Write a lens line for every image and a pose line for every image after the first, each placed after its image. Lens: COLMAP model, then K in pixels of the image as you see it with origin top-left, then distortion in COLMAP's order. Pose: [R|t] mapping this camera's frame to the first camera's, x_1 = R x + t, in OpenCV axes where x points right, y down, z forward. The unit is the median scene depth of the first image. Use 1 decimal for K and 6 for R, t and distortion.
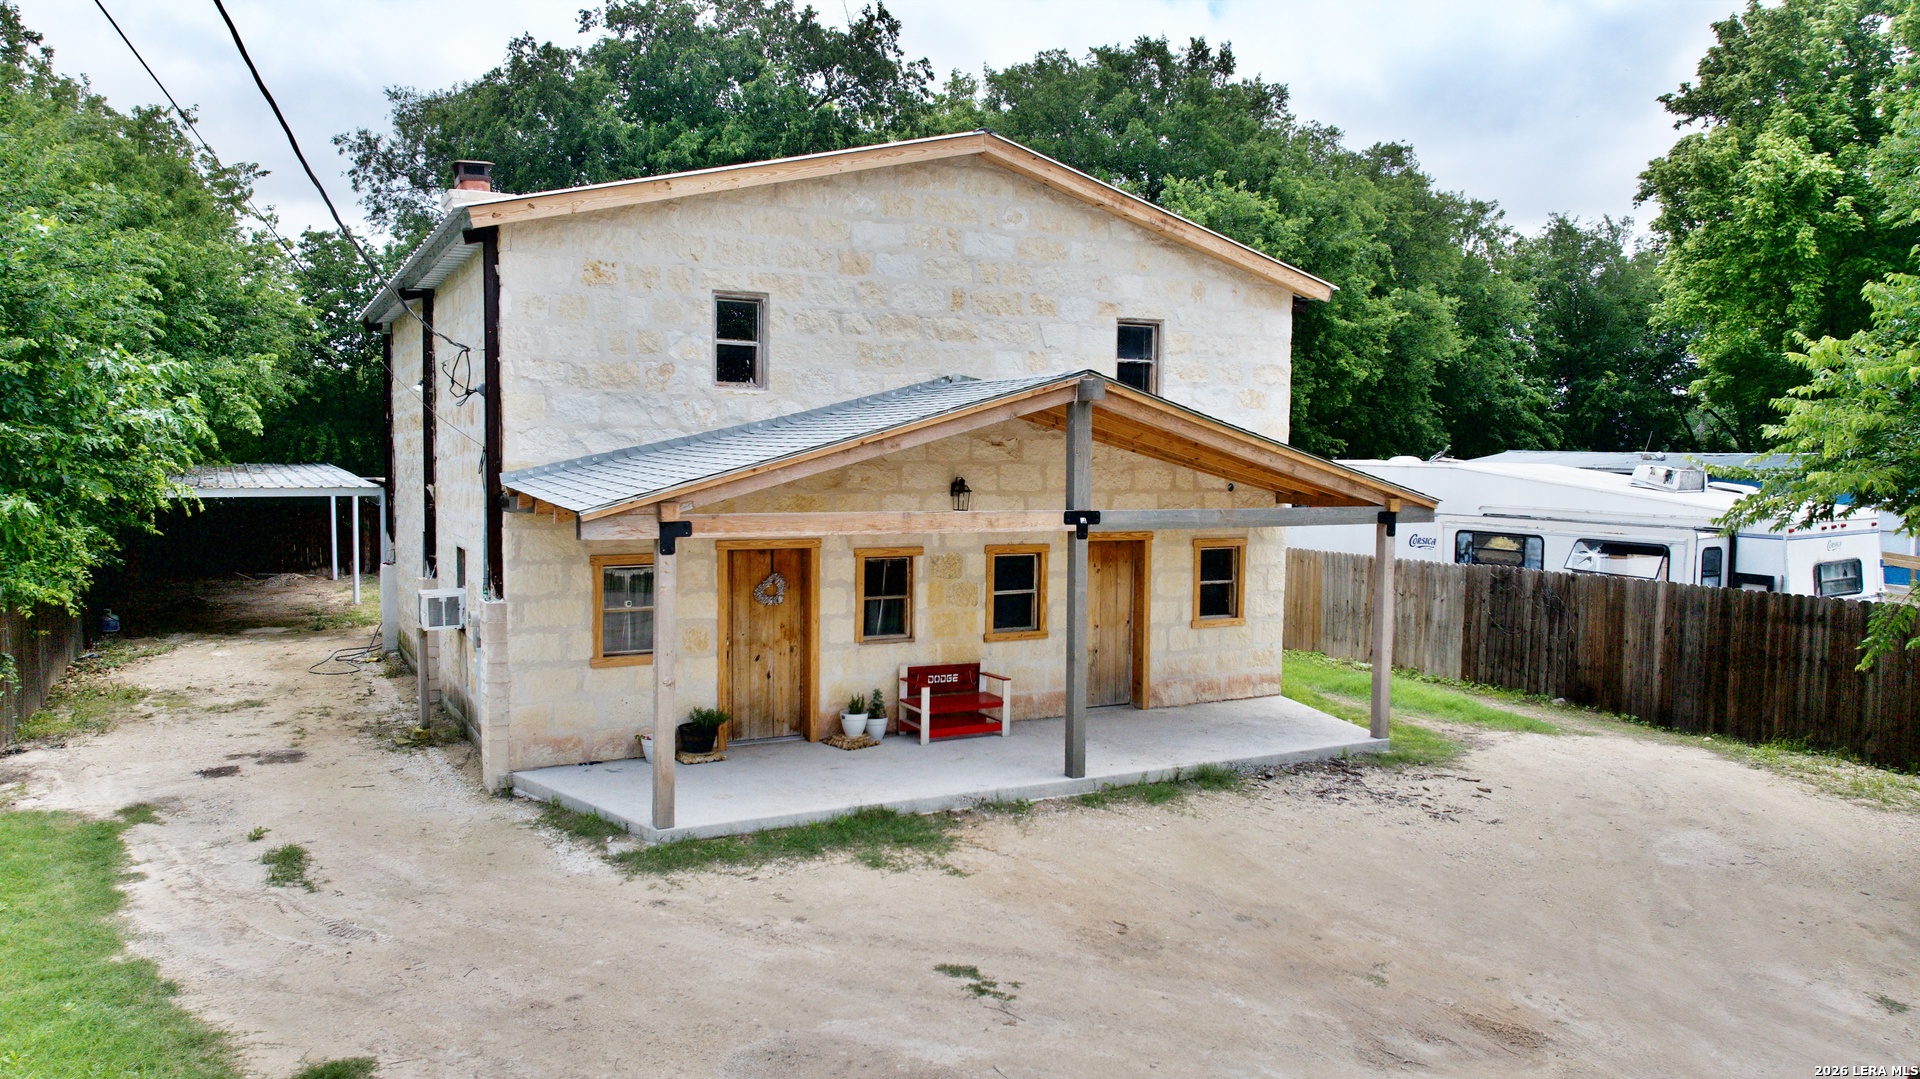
lens RADIAL K [[1333.0, 0, 960.0], [0, 1333.0, 539.5], [0, 0, 1]] dist [-0.057452, 0.068997]
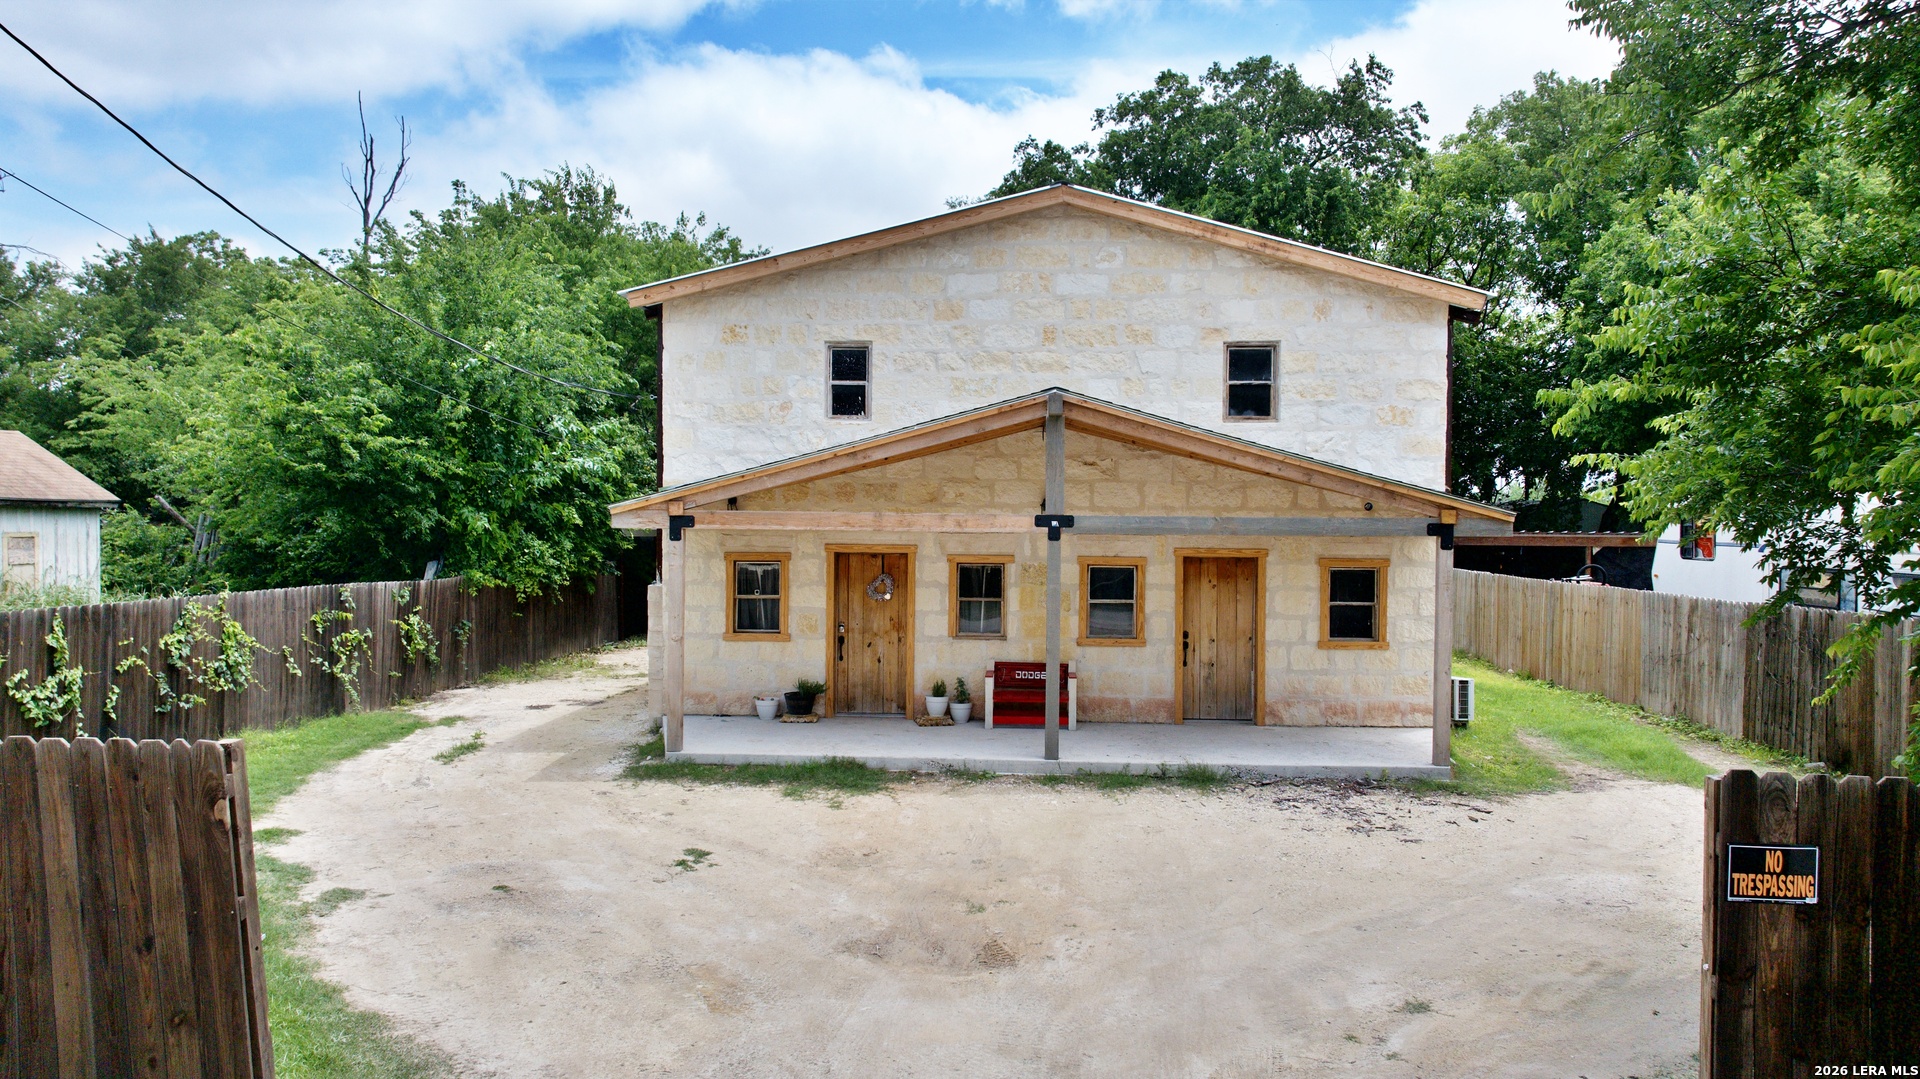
lens RADIAL K [[1333.0, 0, 960.0], [0, 1333.0, 539.5], [0, 0, 1]] dist [-0.057452, 0.068997]
pose [[0.851465, 0.004489, -0.524392, 0.528854], [-0.033594, 0.998376, -0.046002, 0.045738], [0.523334, 0.056786, 0.850234, 0.019850]]
